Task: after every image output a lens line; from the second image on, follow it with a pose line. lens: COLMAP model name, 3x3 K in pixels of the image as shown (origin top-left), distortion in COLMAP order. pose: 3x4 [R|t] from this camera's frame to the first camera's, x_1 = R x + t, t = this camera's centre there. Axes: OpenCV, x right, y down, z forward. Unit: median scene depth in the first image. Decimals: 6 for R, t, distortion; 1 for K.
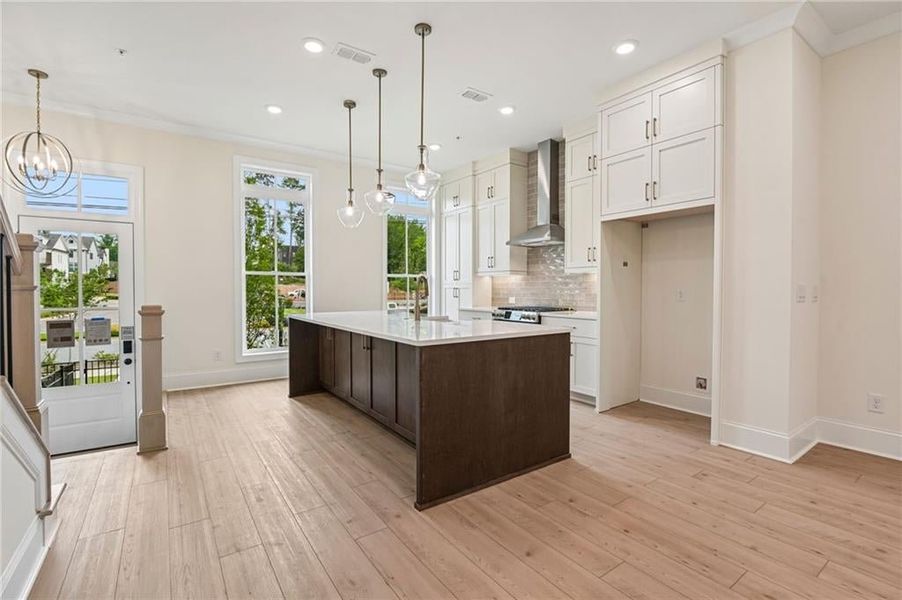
lens RADIAL K [[417.1, 0, 454.5], [0, 417.1, 295.9], [0, 0, 1]] dist [0.002693, -0.010056]
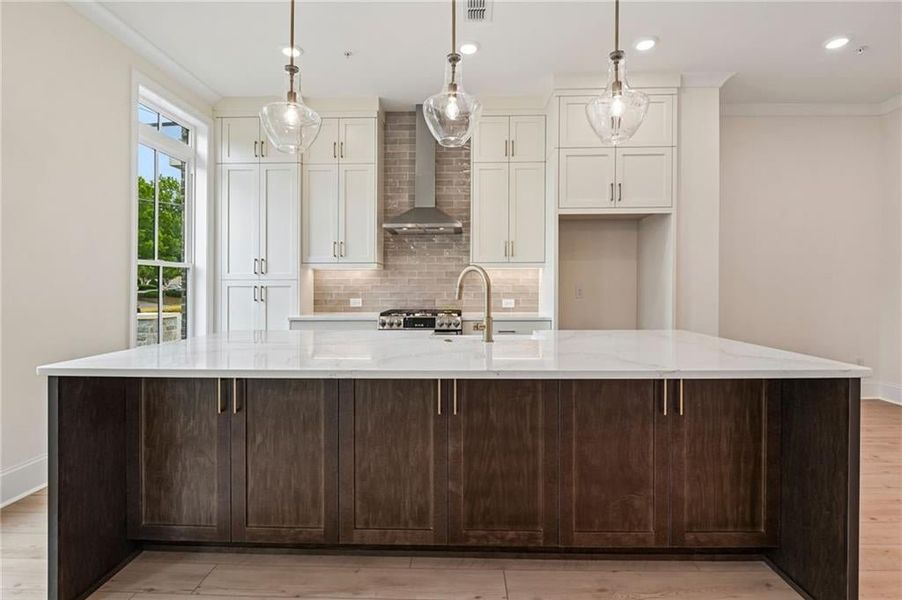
lens RADIAL K [[401.0, 0, 451.7], [0, 401.0, 288.6], [0, 0, 1]] dist [0.000063, -0.000203]
pose [[0.595399, -0.003402, 0.803423, -0.352091], [0.016812, 0.999825, -0.008225, -0.005964], [-0.803255, 0.018404, 0.595351, 0.454557]]
